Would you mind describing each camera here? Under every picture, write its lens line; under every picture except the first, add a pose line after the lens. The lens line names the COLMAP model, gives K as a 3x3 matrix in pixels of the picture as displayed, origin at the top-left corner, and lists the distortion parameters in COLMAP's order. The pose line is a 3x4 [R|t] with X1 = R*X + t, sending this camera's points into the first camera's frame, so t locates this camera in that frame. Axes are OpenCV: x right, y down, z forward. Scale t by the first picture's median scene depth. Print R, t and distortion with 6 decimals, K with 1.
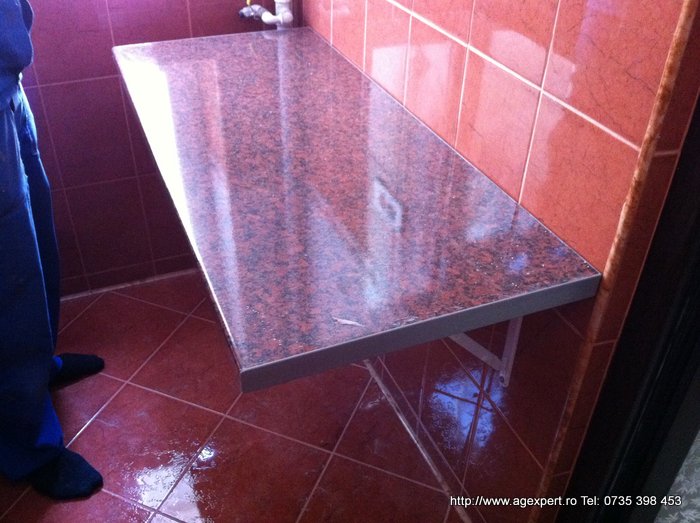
lens RADIAL K [[676.1, 0, 350.0], [0, 676.1, 261.5], [0, 0, 1]] dist [0.117143, -0.355610]
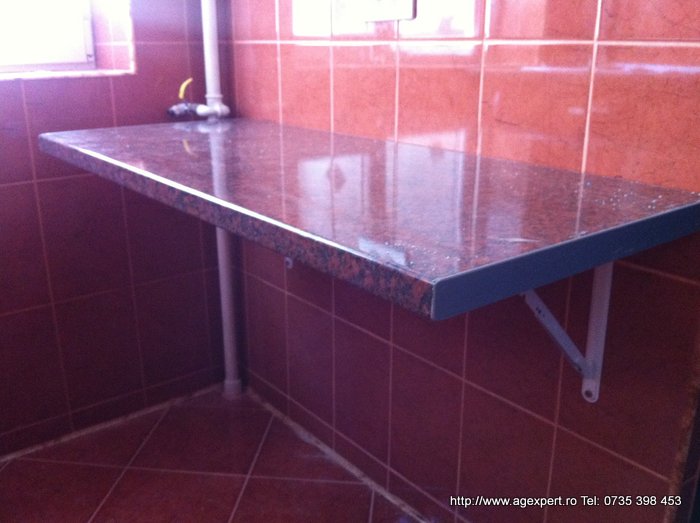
lens RADIAL K [[676.1, 0, 350.0], [0, 676.1, 261.5], [0, 0, 1]] dist [0.117143, -0.355610]
pose [[0.961634, -0.109125, 0.251697, -0.268029], [0.179389, 0.944275, -0.275979, 0.201118], [-0.207555, 0.310542, 0.927623, 0.207277]]
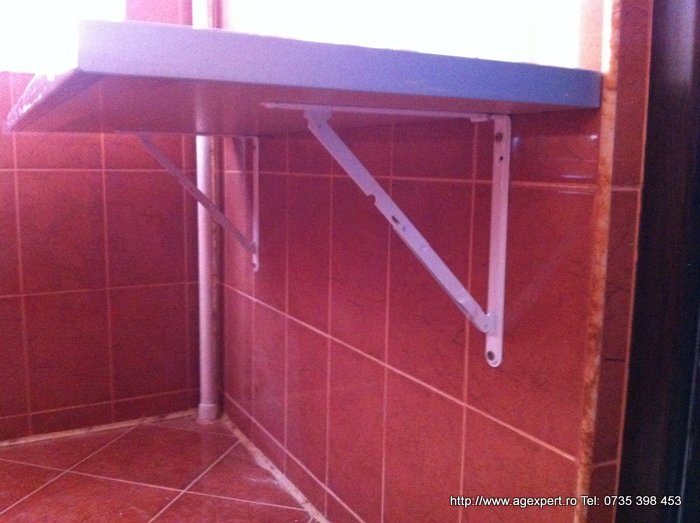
lens RADIAL K [[676.1, 0, 350.0], [0, 676.1, 261.5], [0, 0, 1]] dist [0.117143, -0.355610]
pose [[0.994545, -0.027402, 0.100646, 0.010533], [0.070302, 0.888892, -0.452691, 0.397232], [-0.077059, 0.457297, 0.885969, 0.344568]]
